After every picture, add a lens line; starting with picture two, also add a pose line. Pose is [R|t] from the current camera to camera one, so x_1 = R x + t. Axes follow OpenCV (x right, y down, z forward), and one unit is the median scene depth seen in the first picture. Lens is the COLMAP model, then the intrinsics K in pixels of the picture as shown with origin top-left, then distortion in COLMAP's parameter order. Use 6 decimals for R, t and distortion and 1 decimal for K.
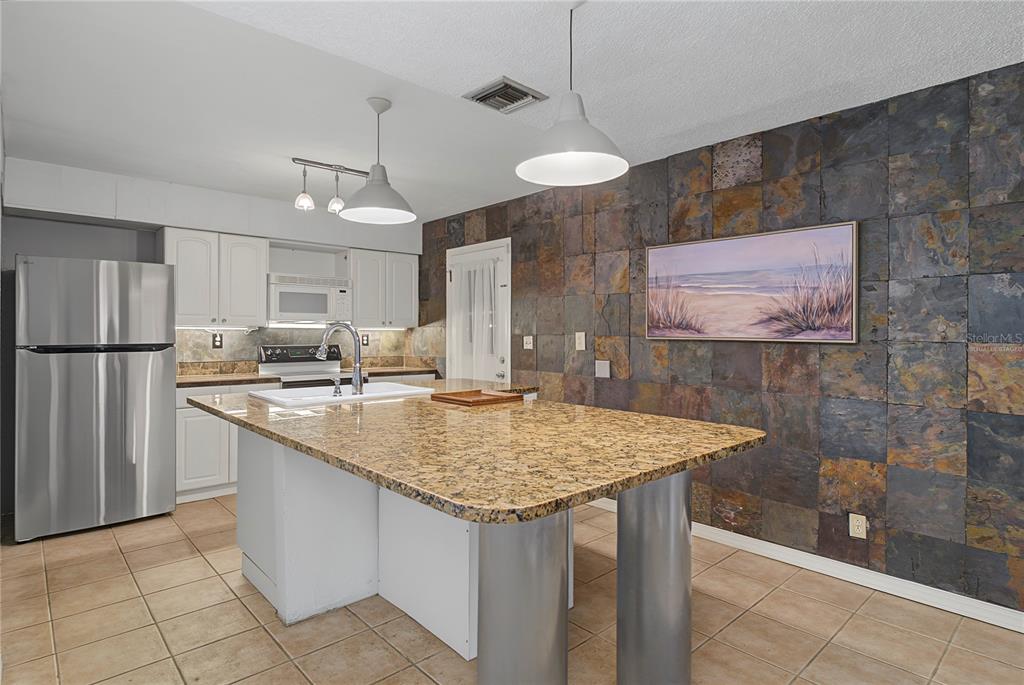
lens RADIAL K [[544.4, 0, 513.1], [0, 544.4, 332.9], [0, 0, 1]] dist [-0.015780, 0.000016]
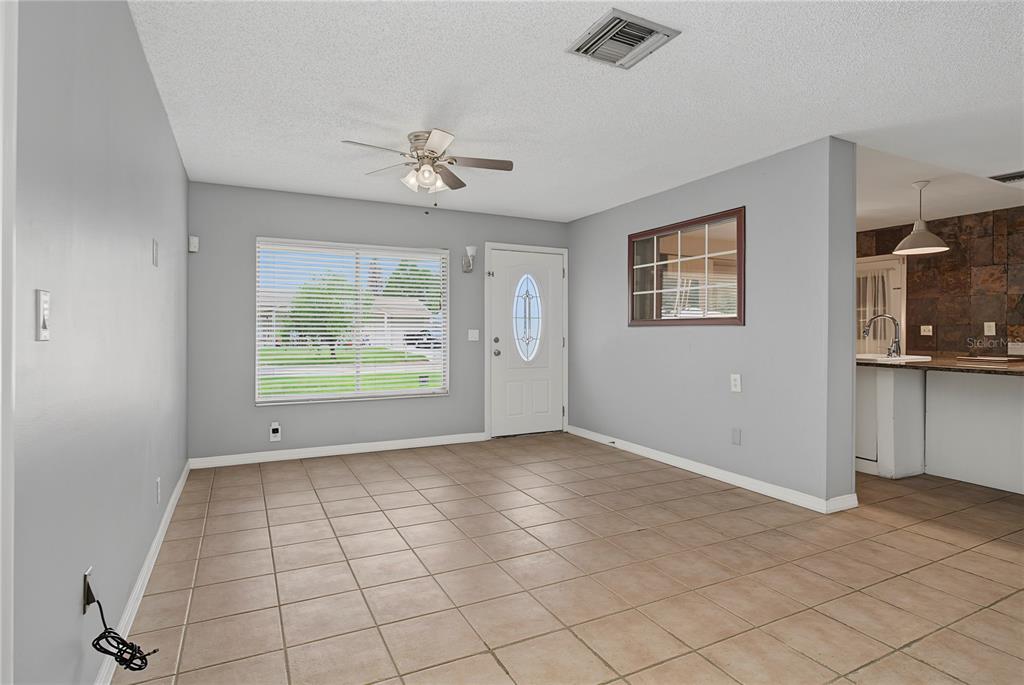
lens RADIAL K [[532.5, 0, 511.1], [0, 532.5, 334.8], [0, 0, 1]] dist [-0.002685, 0.000118]
pose [[0.962166, 0.005706, -0.272403, -0.753490], [-0.003194, 0.999948, 0.009665, 0.023805], [0.272444, -0.008430, 0.962135, -0.688692]]
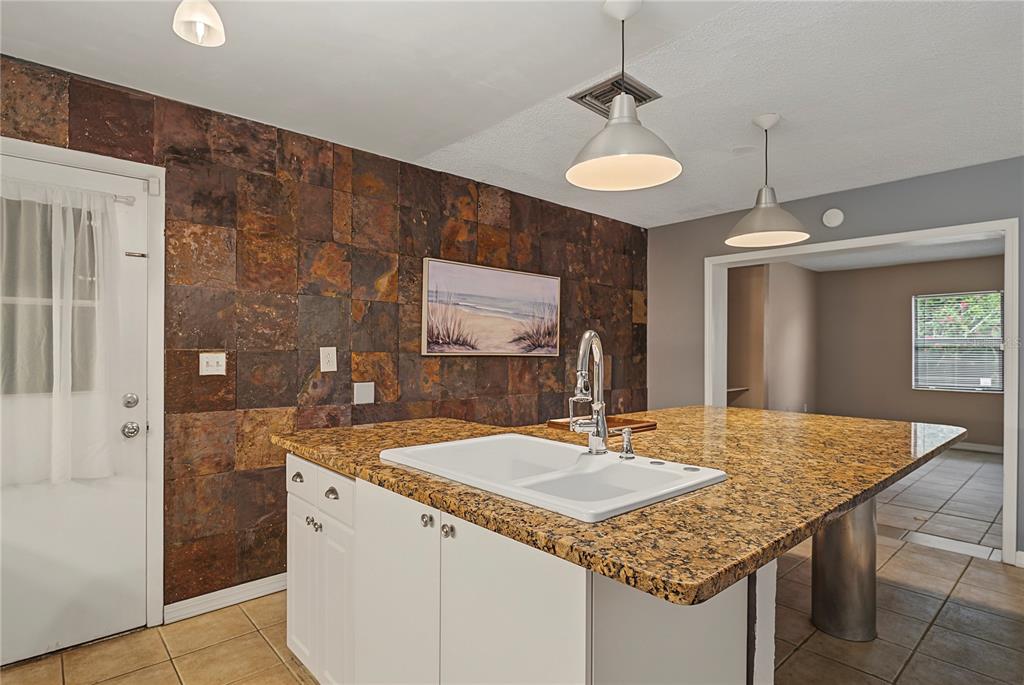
lens RADIAL K [[529.2, 0, 511.9], [0, 529.2, 344.1], [0, 0, 1]] dist [-0.005791, -0.000474]
pose [[0.011484, 0.008119, 0.999901, -0.664564], [-0.007504, 0.999940, -0.008033, -0.001468], [-0.999906, -0.007411, 0.011544, 0.836073]]
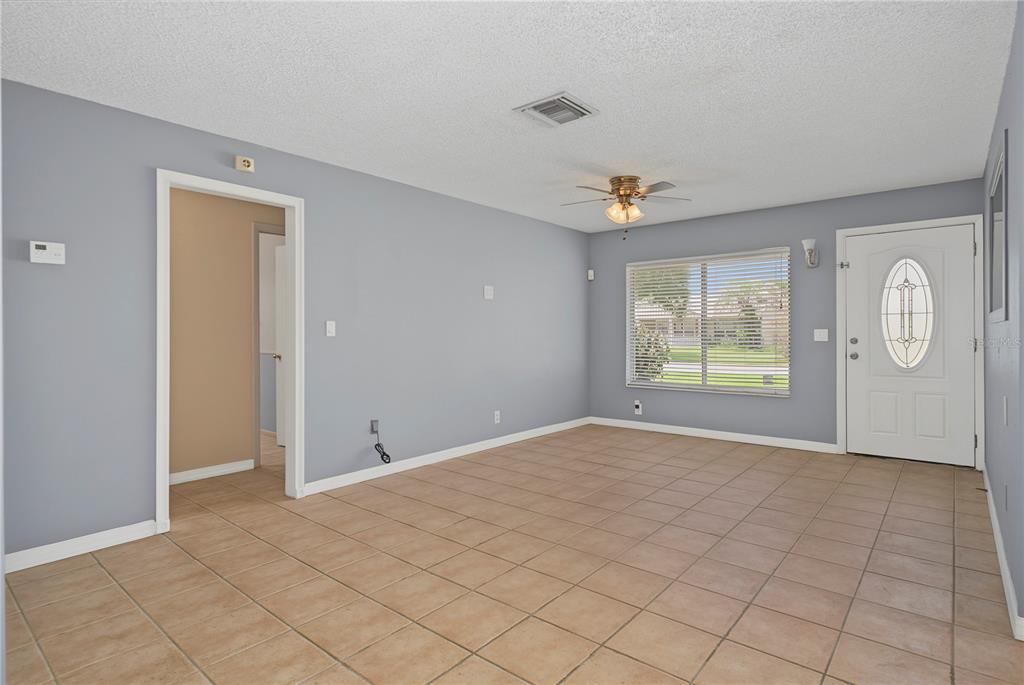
lens RADIAL K [[532.5, 0, 511.1], [0, 532.5, 334.8], [0, 0, 1]] dist [-0.002685, 0.000118]
pose [[0.126196, 0.005313, -0.991991, 0.007098], [0.007178, 0.999955, 0.006269, 0.024292], [0.991979, -0.007911, 0.126153, -0.224349]]
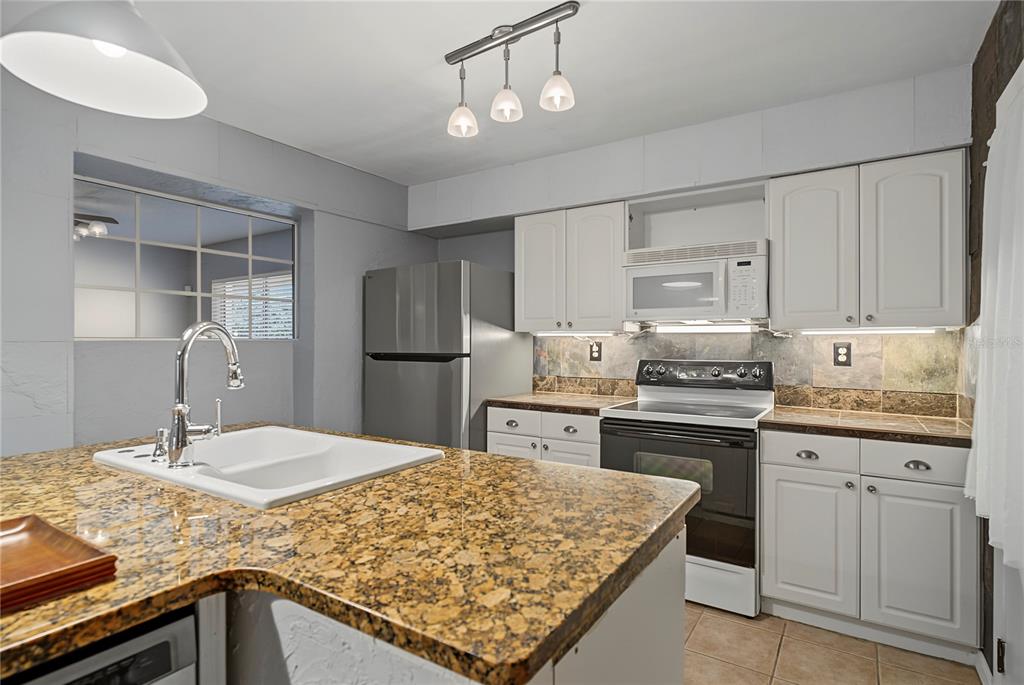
lens RADIAL K [[529.2, 0, 511.9], [0, 529.2, 344.1], [0, 0, 1]] dist [-0.005791, -0.000474]
pose [[0.245927, 0.004556, -0.969278, 0.194068], [0.001789, 0.999985, 0.005155, 0.000851], [0.969287, -0.003002, 0.245915, 0.900585]]
